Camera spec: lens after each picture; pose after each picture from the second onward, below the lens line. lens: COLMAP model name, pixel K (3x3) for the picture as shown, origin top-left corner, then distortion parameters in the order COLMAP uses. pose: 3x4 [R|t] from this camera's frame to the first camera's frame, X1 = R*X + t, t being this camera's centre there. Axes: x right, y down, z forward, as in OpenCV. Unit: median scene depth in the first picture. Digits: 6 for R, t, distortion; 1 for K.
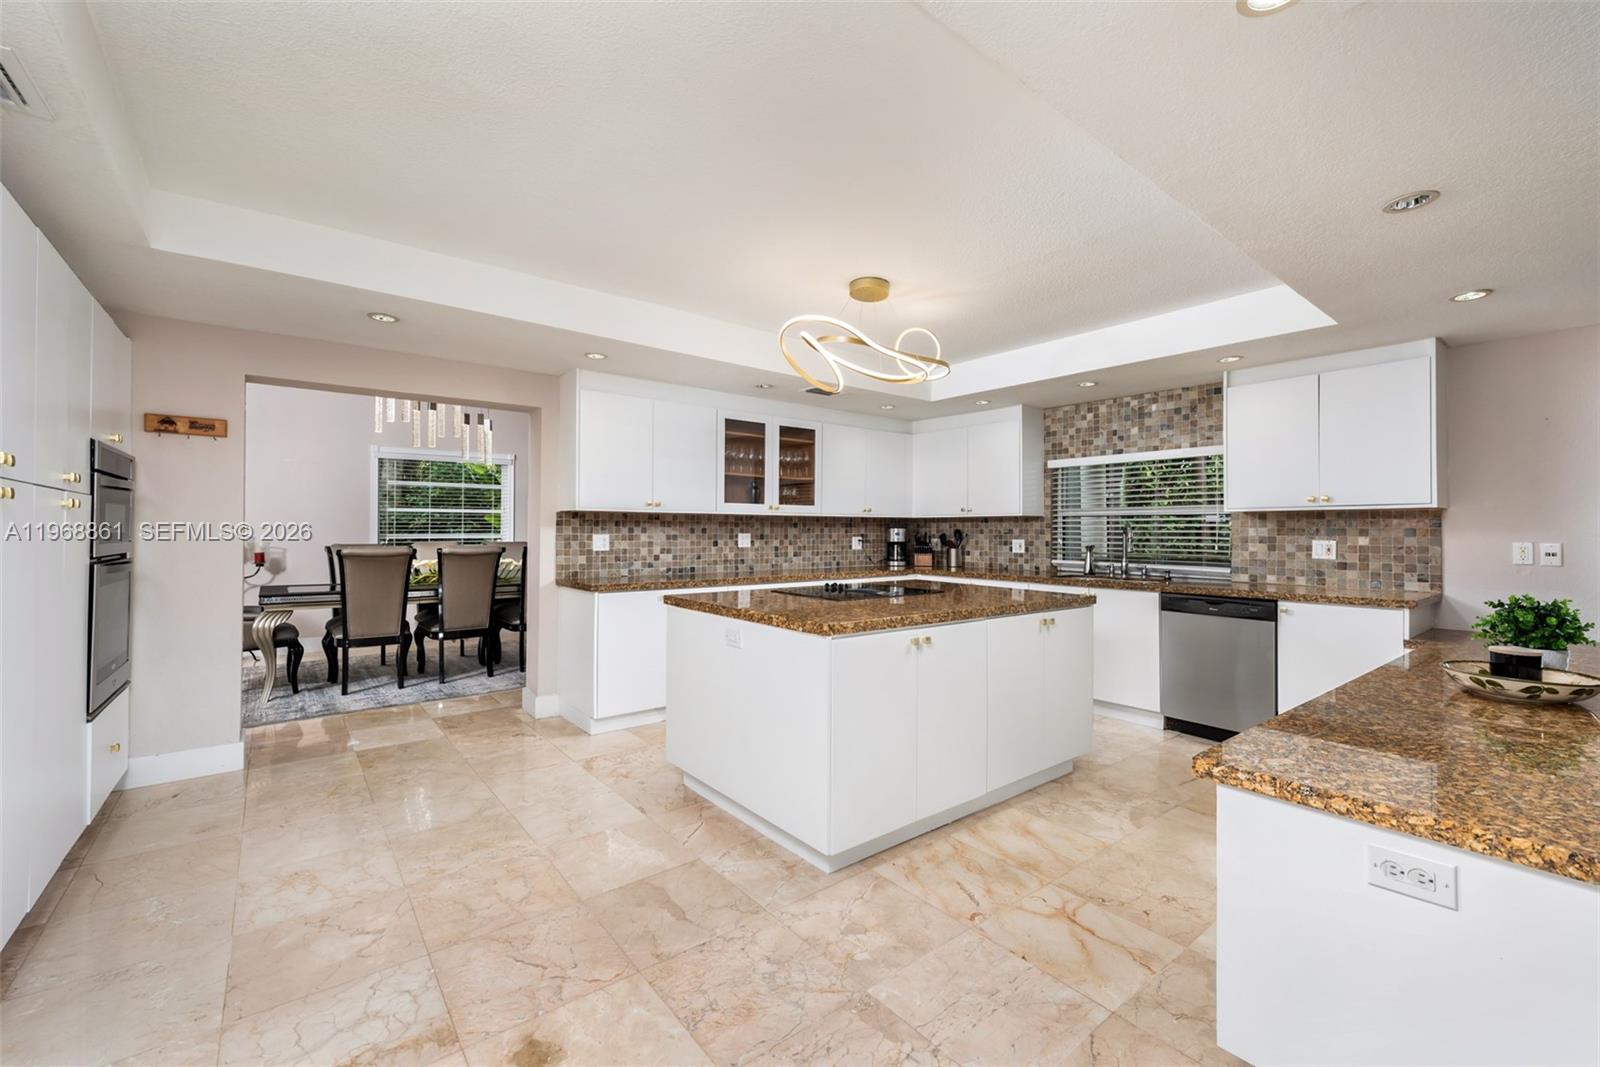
lens RADIAL K [[661.6, 0, 805.0], [0, 661.6, 530.9], [0, 0, 1]] dist [0.016965, -0.001381]
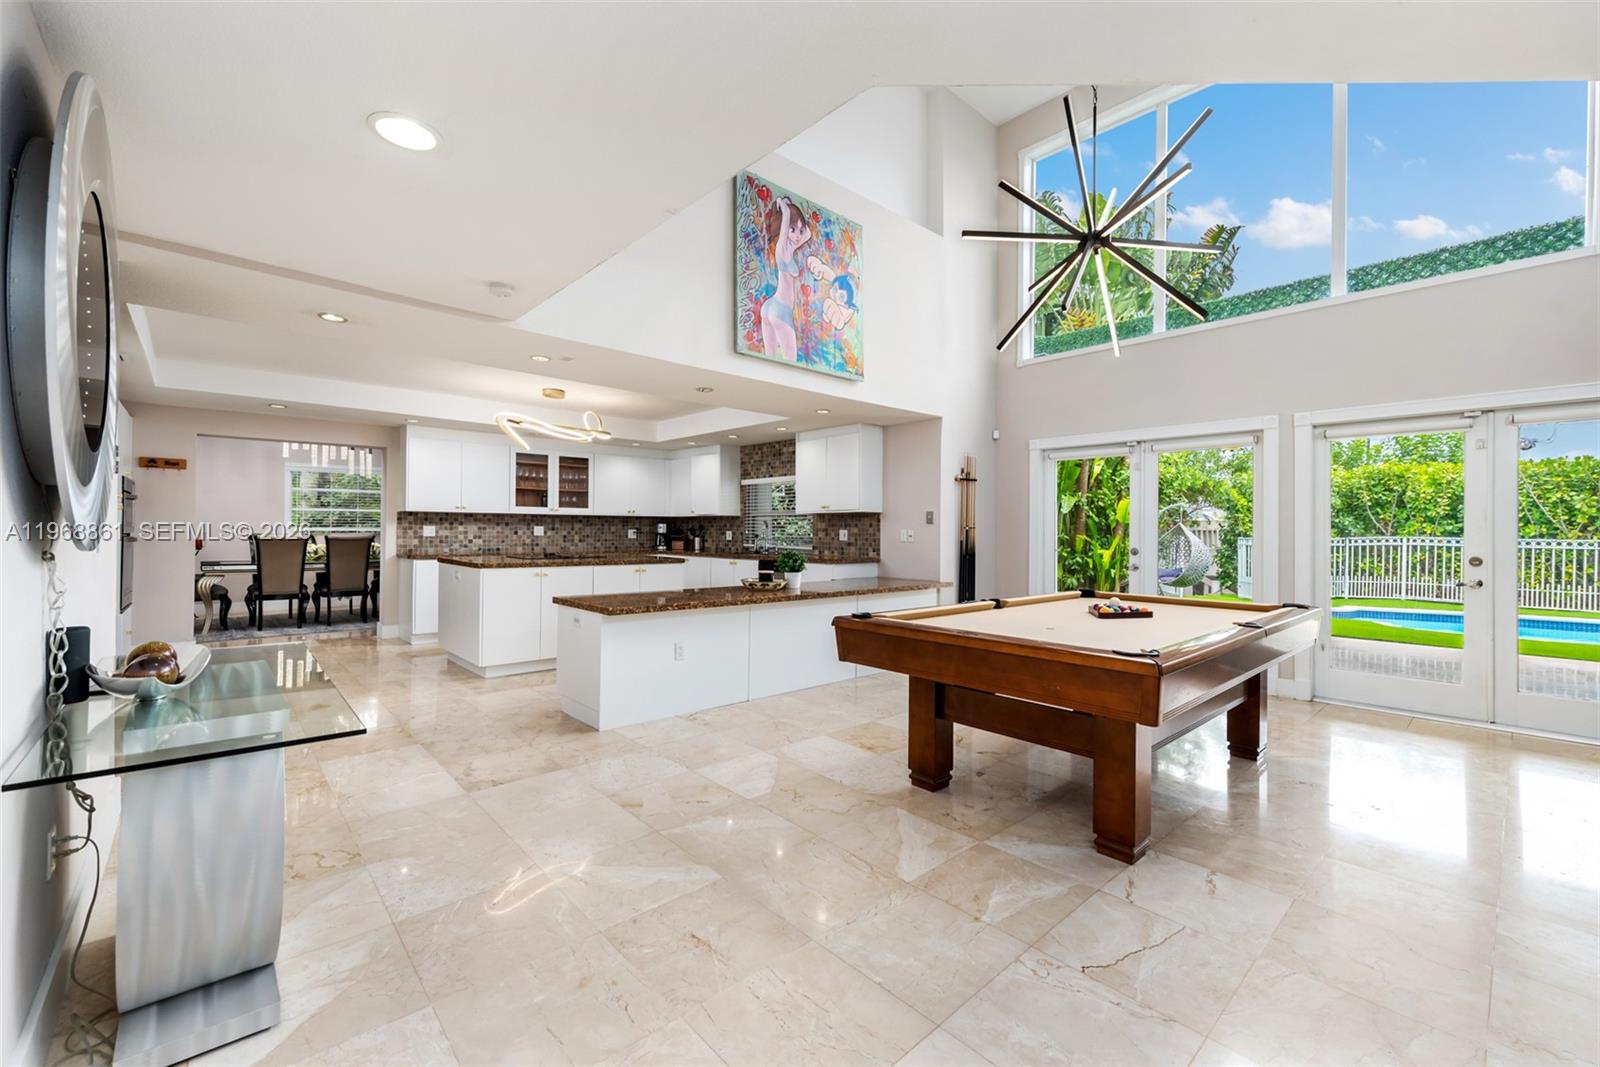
lens RADIAL K [[661.6, 0, 803.6], [0, 661.6, 530.0], [0, 0, 1]] dist [0.016965, -0.001381]
pose [[0.998103, 0.002259, 0.061527, 0.443746], [-0.002219, 0.999997, -0.000719, 0.012566], [-0.061528, 0.000581, 0.998105, -0.586706]]
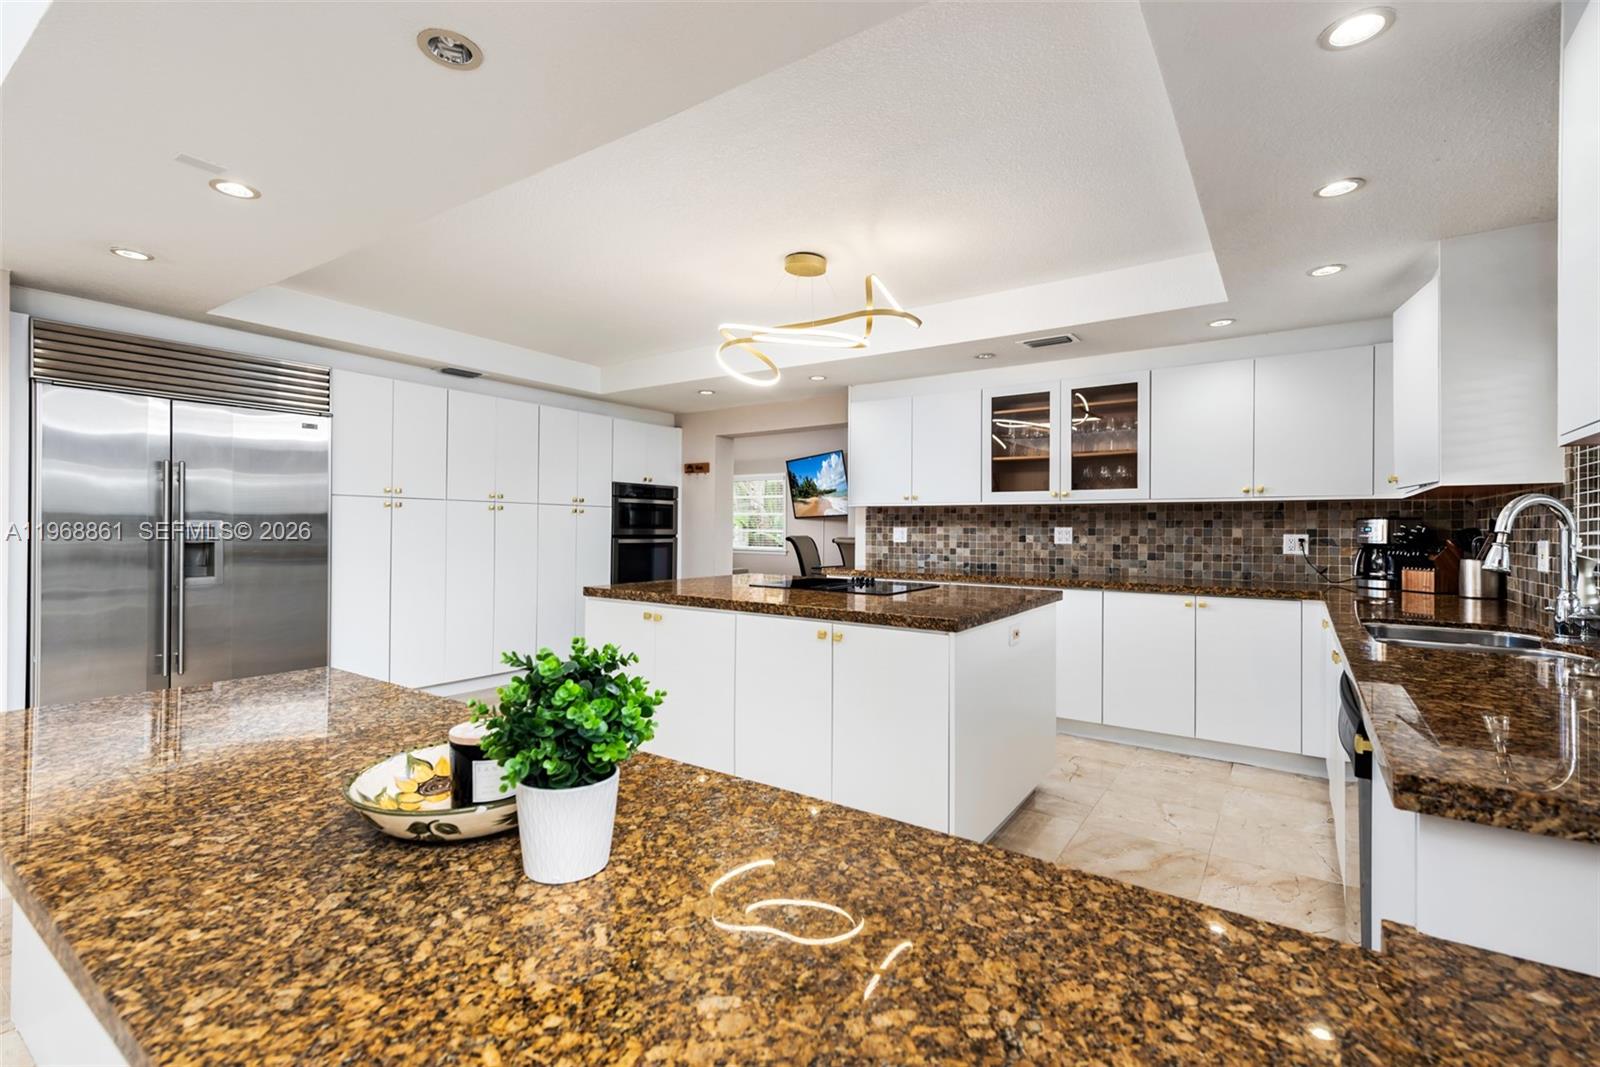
lens RADIAL K [[714.9, 0, 800.3], [0, 714.9, 528.0], [0, 0, 1]] dist [-0.000640, -0.000196]
pose [[0.280235, -0.001167, -0.959931, 0.701309], [-0.005801, 0.999979, -0.002909, 0.009516], [0.959914, 0.006384, 0.280223, 0.462559]]
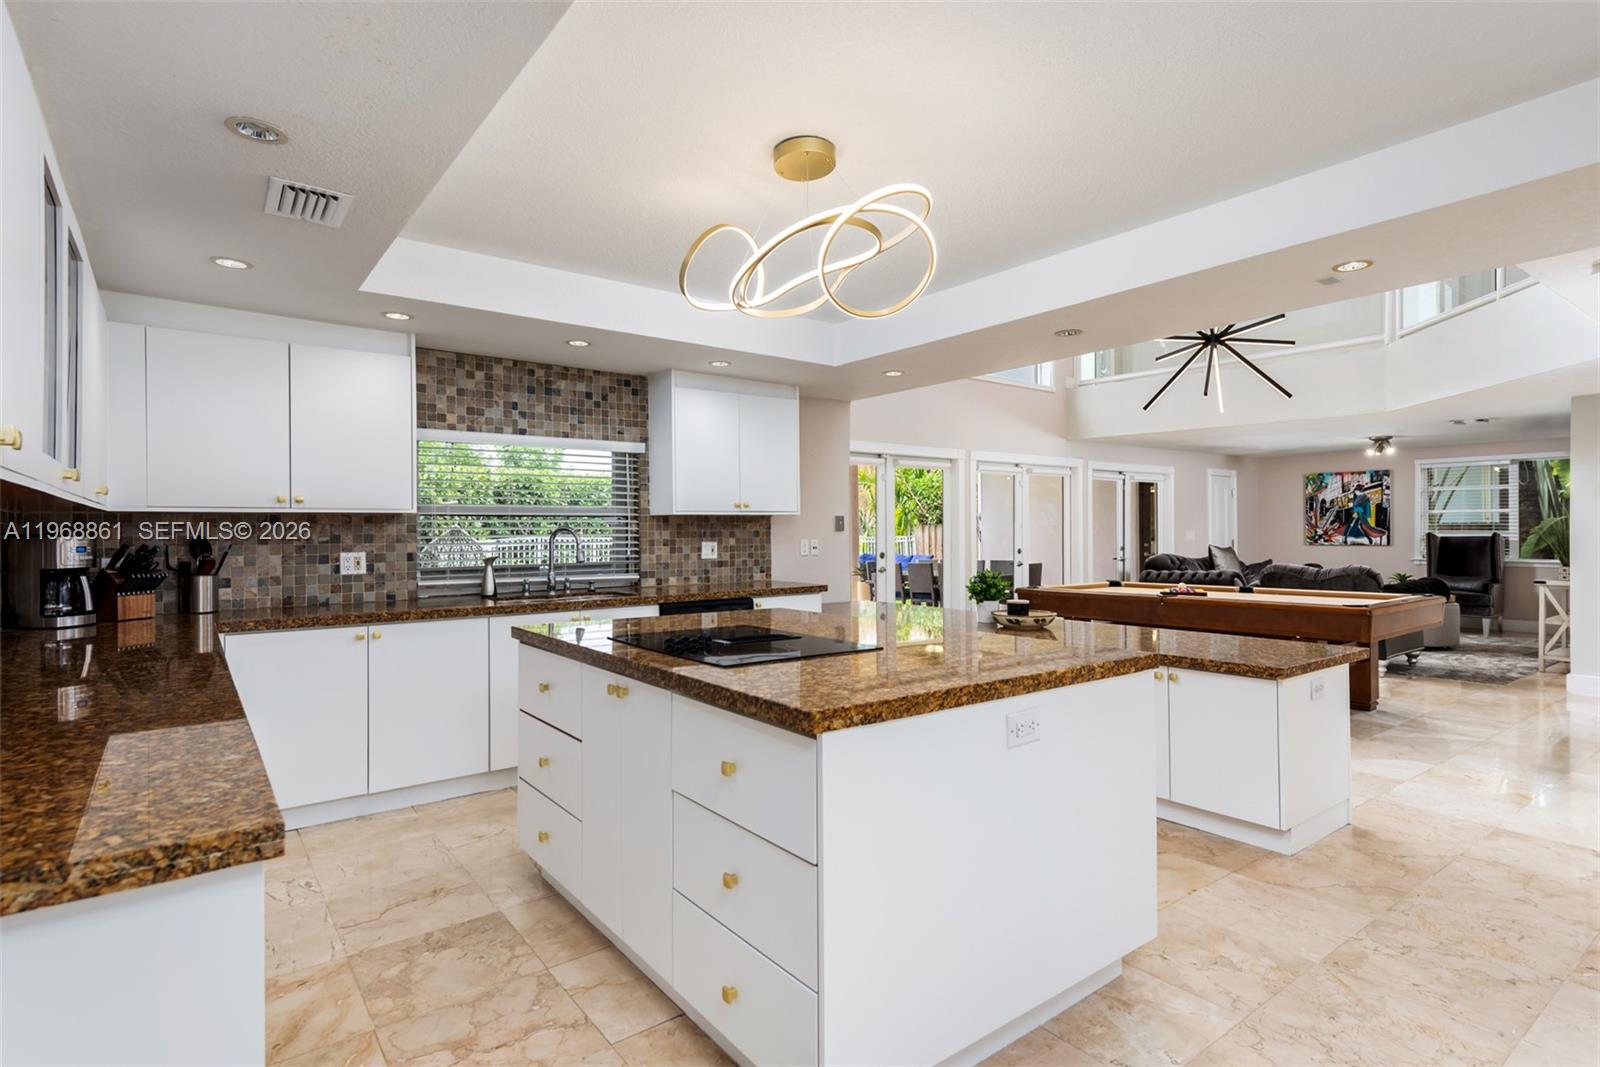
lens RADIAL K [[819.8, 0, 794.7], [0, 819.8, 528.7], [0, 0, 1]] dist [0.012329, -0.002048]
pose [[0.022697, -0.002893, 0.999738, -0.453846], [0.006877, 0.999973, 0.002738, -0.008131], [-0.999719, 0.006813, 0.022716, 0.651895]]
